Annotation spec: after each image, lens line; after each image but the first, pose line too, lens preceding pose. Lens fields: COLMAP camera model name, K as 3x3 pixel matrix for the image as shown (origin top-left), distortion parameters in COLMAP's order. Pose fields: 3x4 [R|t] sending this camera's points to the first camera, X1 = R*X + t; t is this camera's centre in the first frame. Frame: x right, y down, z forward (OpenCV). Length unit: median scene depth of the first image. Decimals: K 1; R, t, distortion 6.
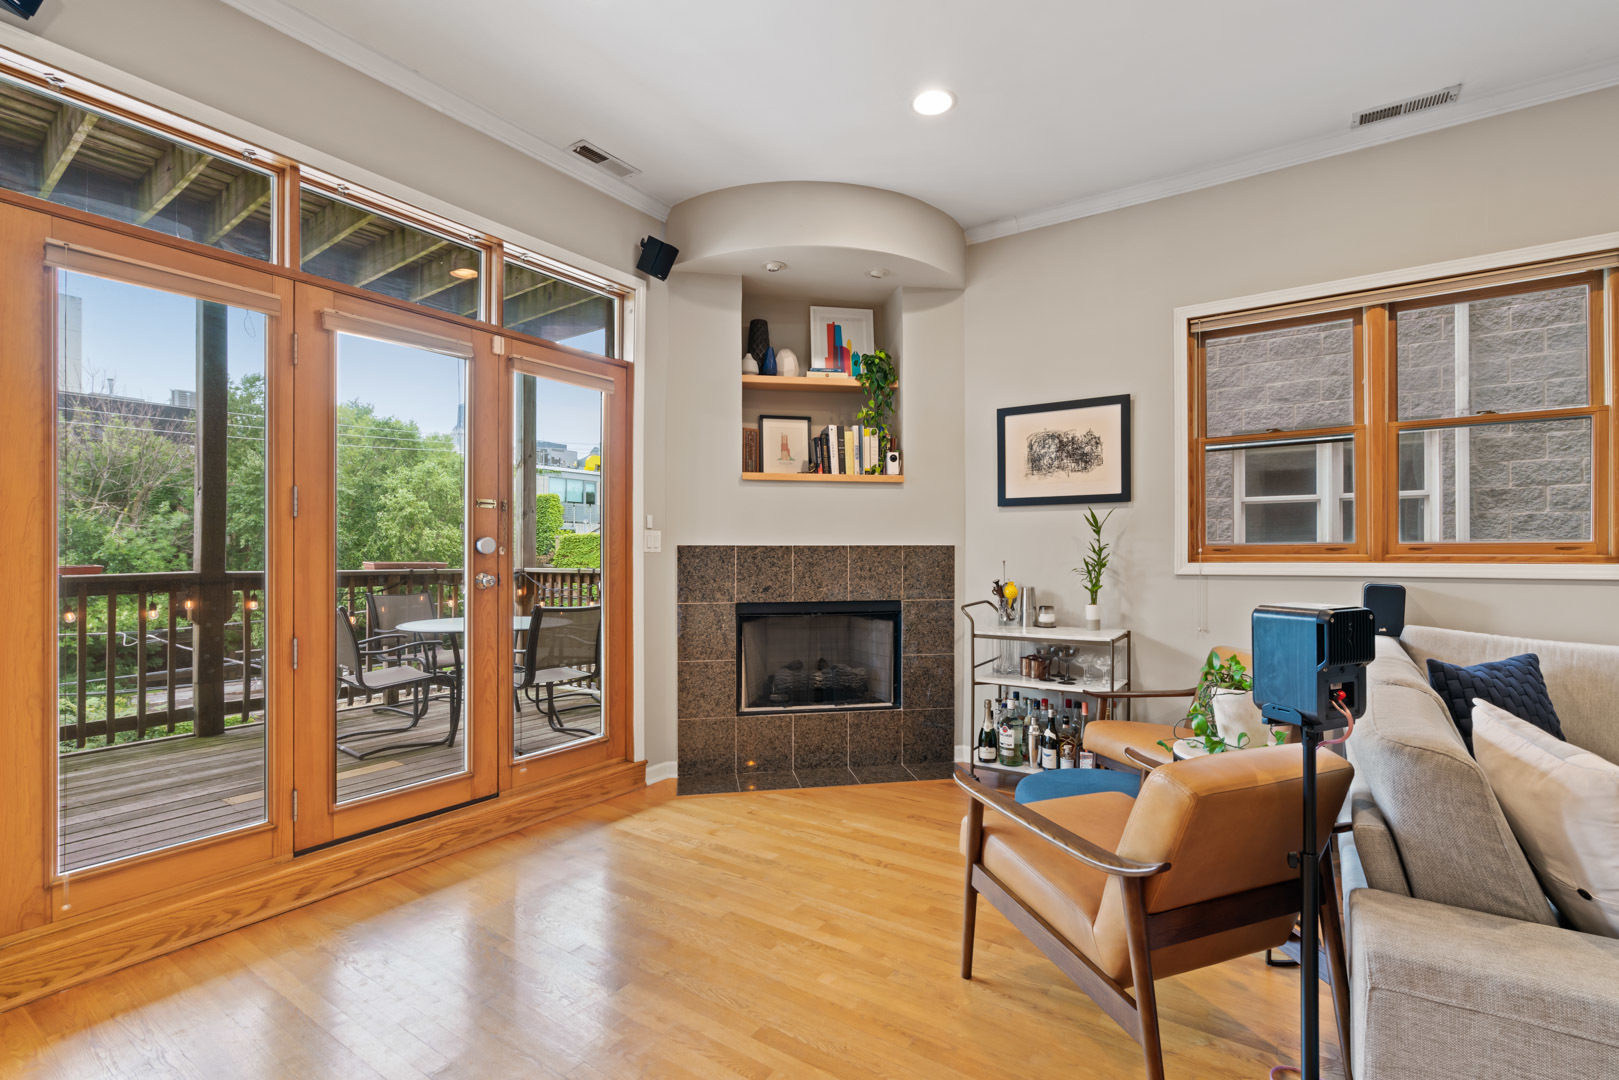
lens RADIAL K [[730.1, 0, 811.2], [0, 730.1, 546.8], [0, 0, 1]] dist [-0.003380, 0.001178]
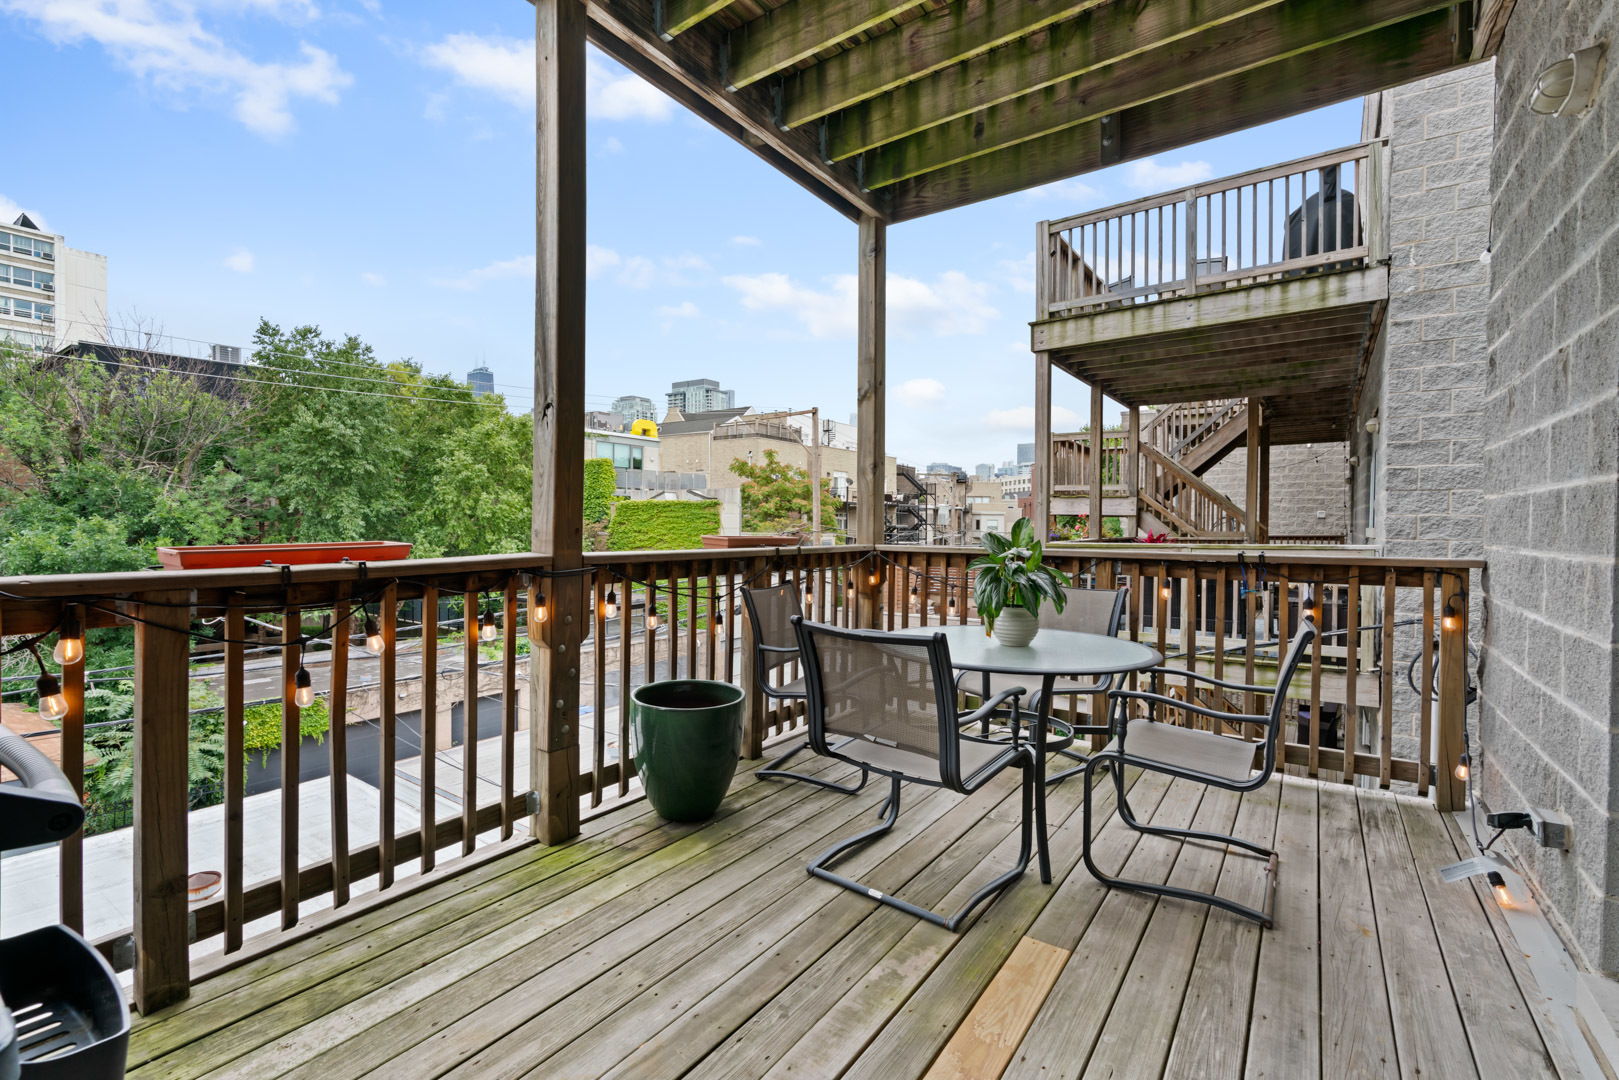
lens RADIAL K [[730.1, 0, 816.3], [0, 730.1, 528.6], [0, 0, 1]] dist [-0.003380, 0.001178]
pose [[0.999898, 0.009809, -0.010359, -0.108779], [-0.009637, 0.999816, 0.016586, 0.000698], [0.010520, -0.016485, 0.999809, 0.075818]]
